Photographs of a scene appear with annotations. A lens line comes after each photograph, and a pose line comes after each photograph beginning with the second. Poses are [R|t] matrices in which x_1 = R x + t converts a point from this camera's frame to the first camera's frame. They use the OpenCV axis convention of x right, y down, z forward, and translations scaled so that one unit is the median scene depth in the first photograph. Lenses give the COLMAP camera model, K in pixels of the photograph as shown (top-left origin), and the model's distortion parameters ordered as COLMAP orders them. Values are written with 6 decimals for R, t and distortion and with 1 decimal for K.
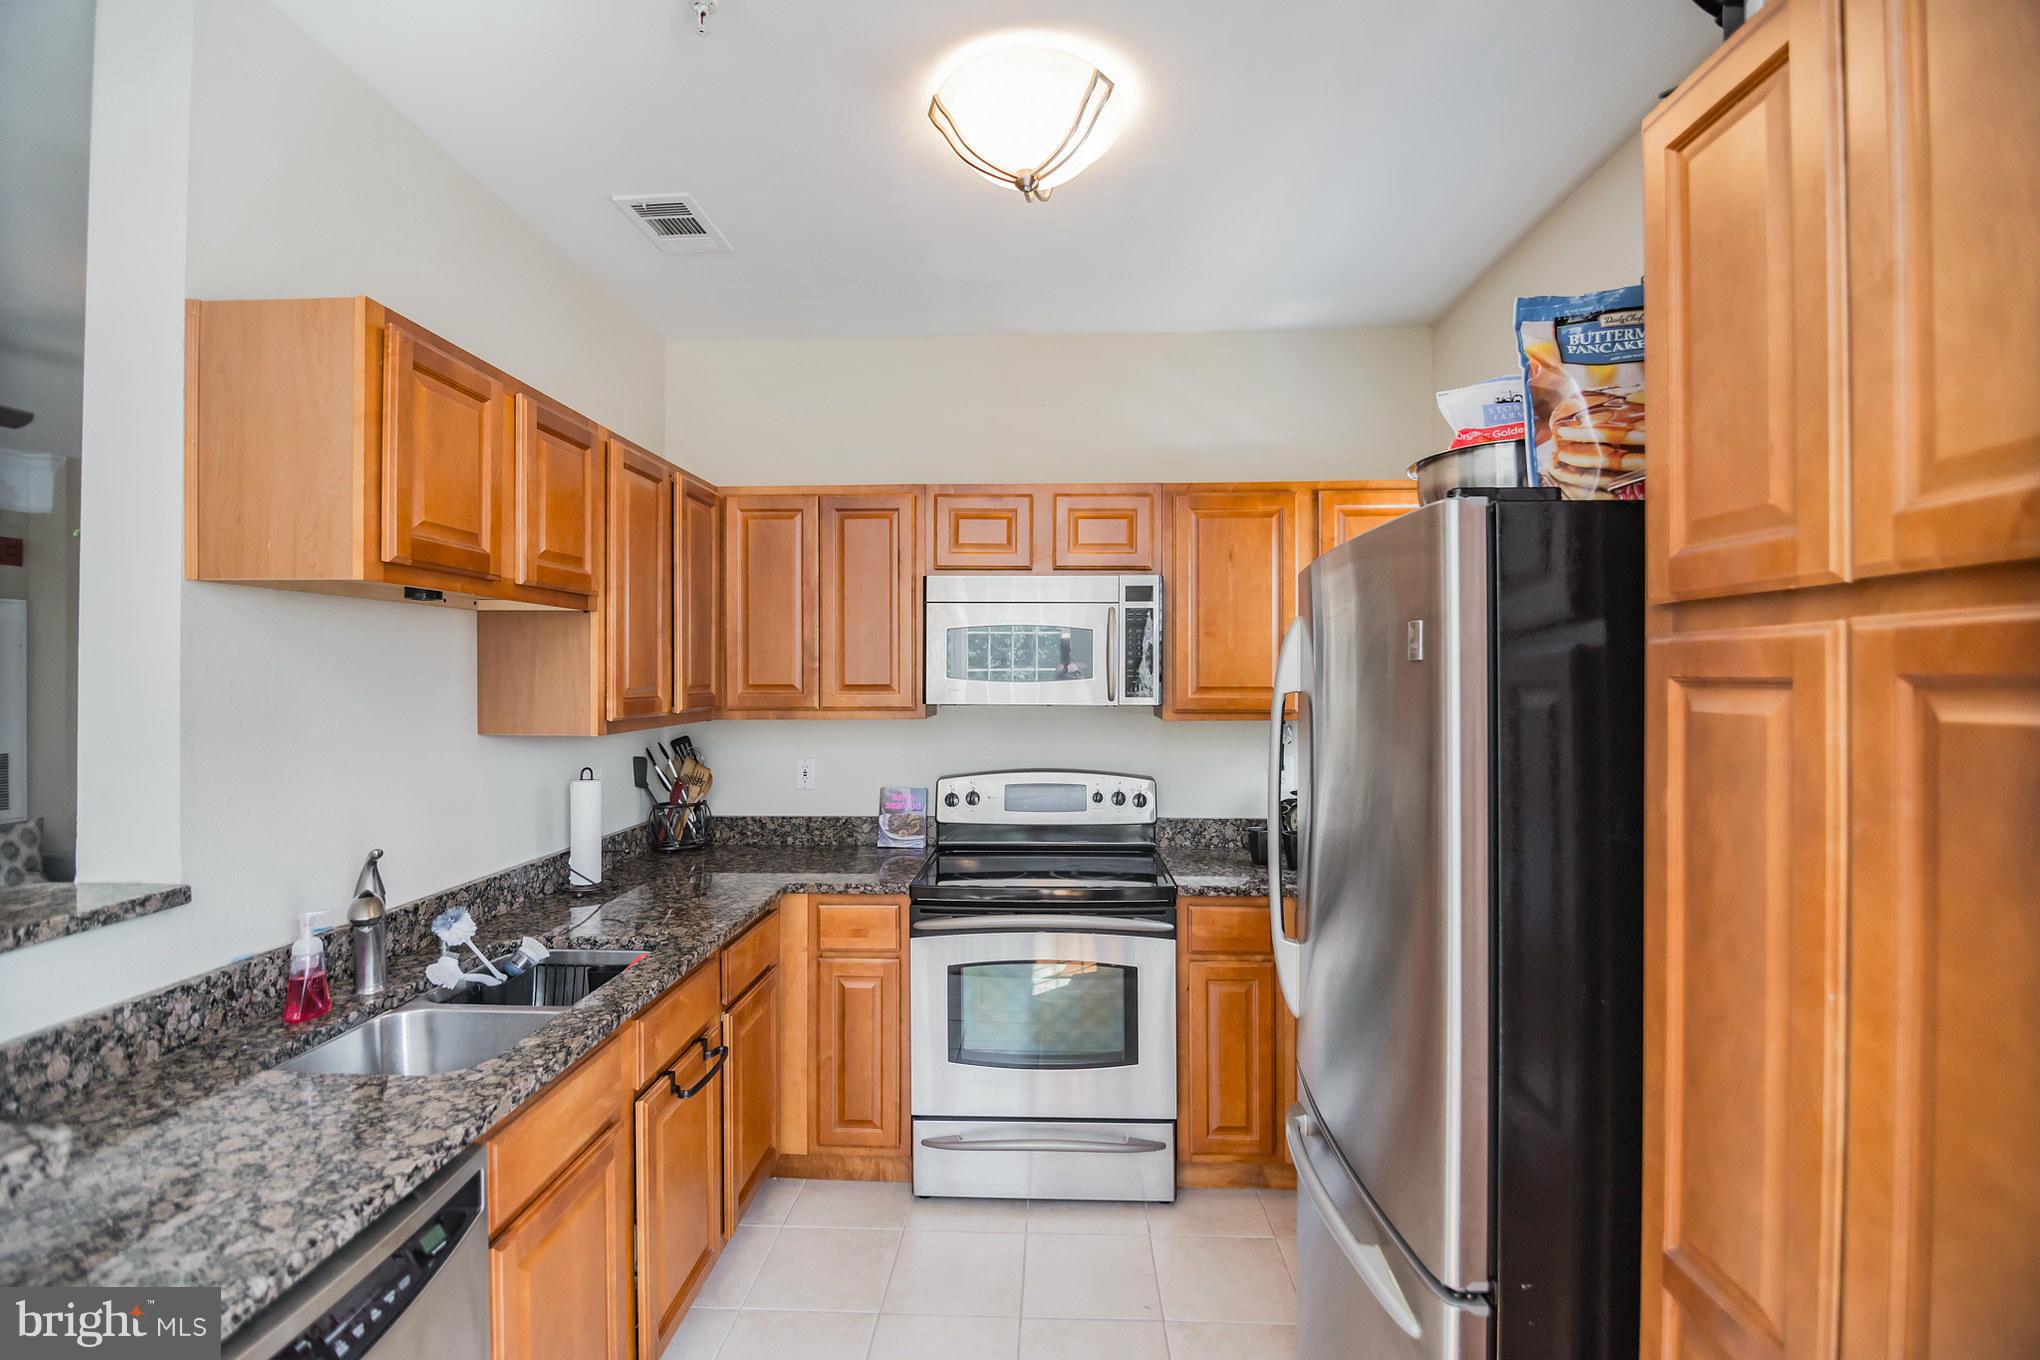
lens RADIAL K [[908.5, 0, 1024.3], [0, 908.5, 676.3], [0, 0, 1]] dist [-0.002239, -0.009508]
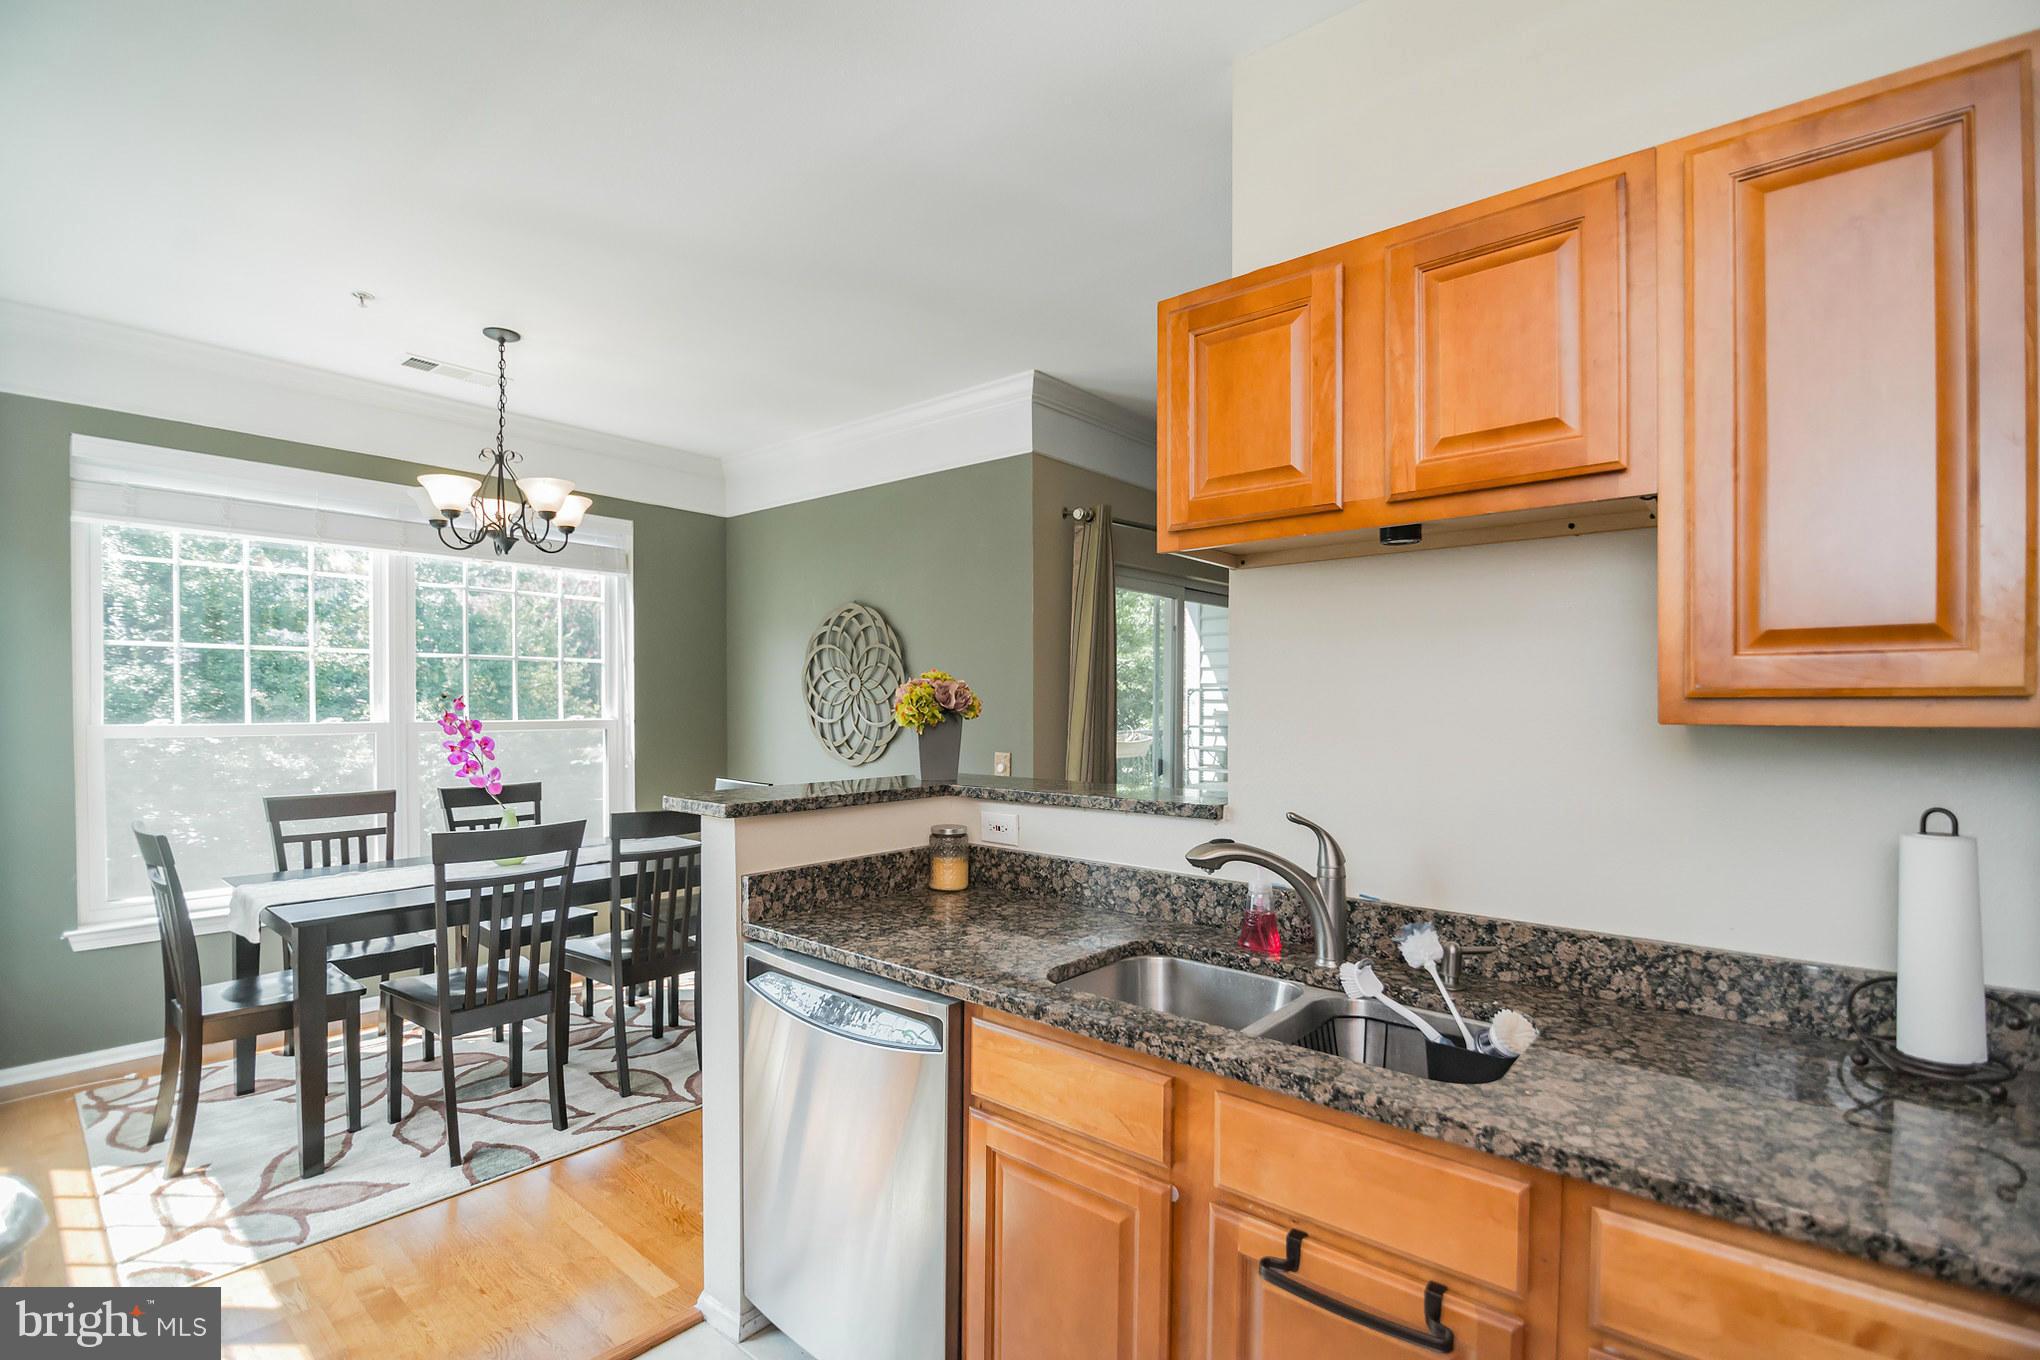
lens RADIAL K [[918.3, 0, 1011.3], [0, 918.3, 683.6], [0, 0, 1]] dist [-0.015879, -0.000707]
pose [[-0.618615, -0.009349, -0.785639, 0.162678], [0.003174, 0.999891, -0.014398, 0.036869], [0.785688, -0.011400, -0.618518, 0.831017]]
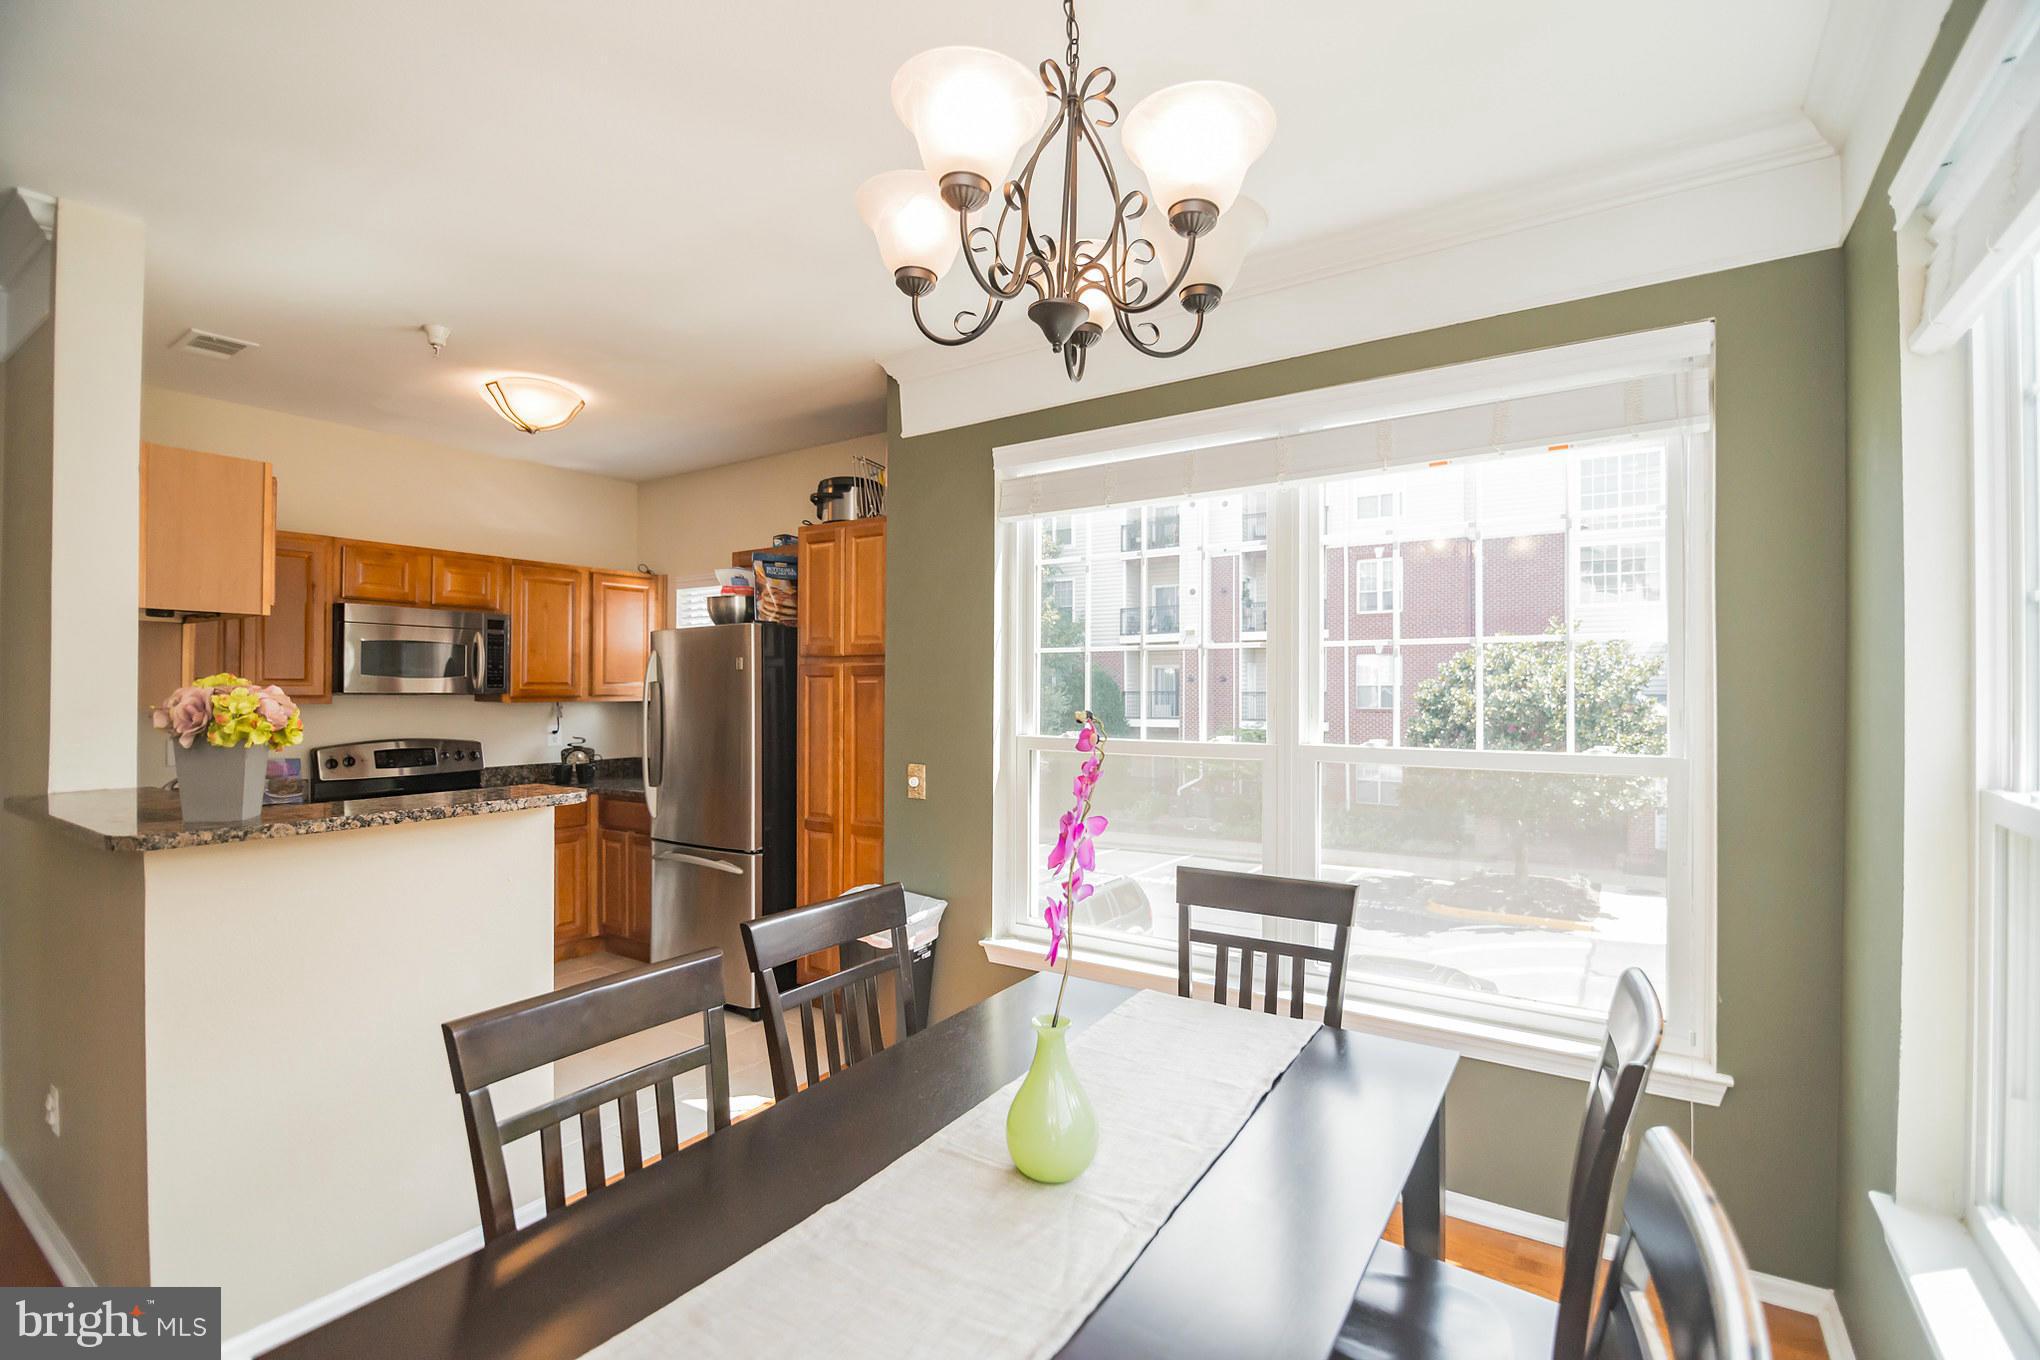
lens RADIAL K [[901.1, 0, 1011.2], [0, 901.1, 686.9], [0, 0, 1]] dist [-0.000715, -0.000031]
pose [[0.527858, 0.006217, 0.849310, -0.821553], [-0.005377, 0.999978, -0.003978, 0.023459], [-0.849316, -0.002467, 0.527880, -0.702754]]
